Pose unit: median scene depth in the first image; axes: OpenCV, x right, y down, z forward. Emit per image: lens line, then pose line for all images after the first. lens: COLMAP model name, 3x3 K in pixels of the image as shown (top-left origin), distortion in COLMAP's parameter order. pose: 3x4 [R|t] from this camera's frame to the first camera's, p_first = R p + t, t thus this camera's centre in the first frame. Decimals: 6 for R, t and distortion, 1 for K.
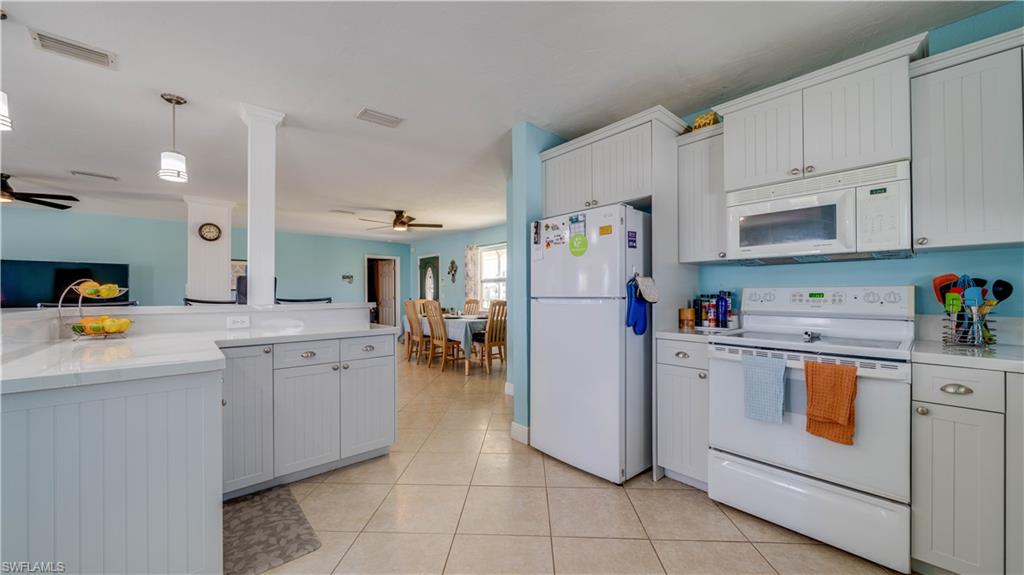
lens RADIAL K [[380.7, 0, 517.6], [0, 380.7, 291.0], [0, 0, 1]] dist [-0.003833, -0.000265]
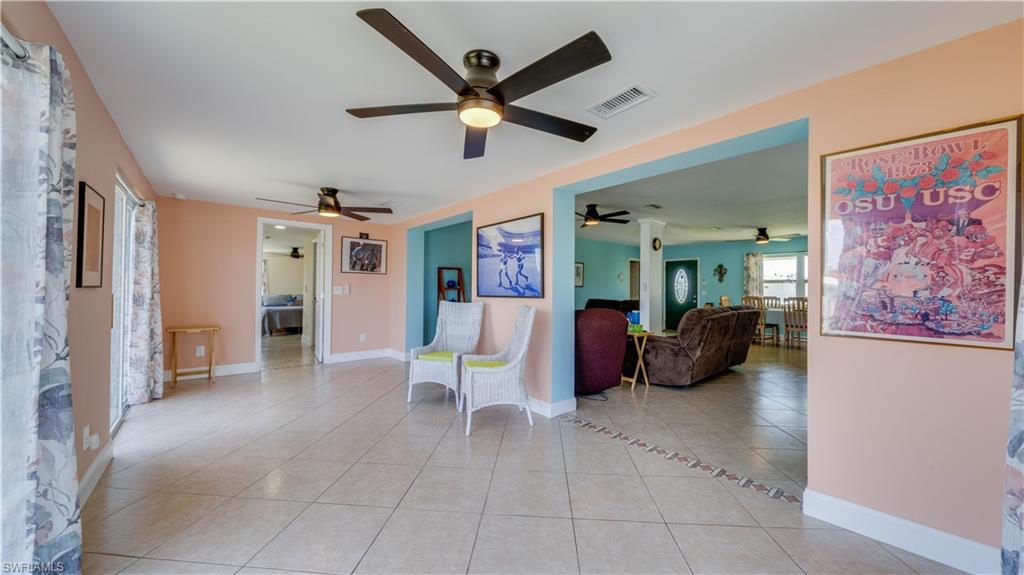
lens RADIAL K [[356.3, 0, 514.7], [0, 356.3, 285.4], [0, 0, 1]] dist [-0.006994, 0.000649]
pose [[0.999949, 0.009910, 0.001971, -2.874188], [-0.009906, 0.999949, -0.001747, -0.009686], [-0.001988, 0.001728, 0.999997, -0.535571]]
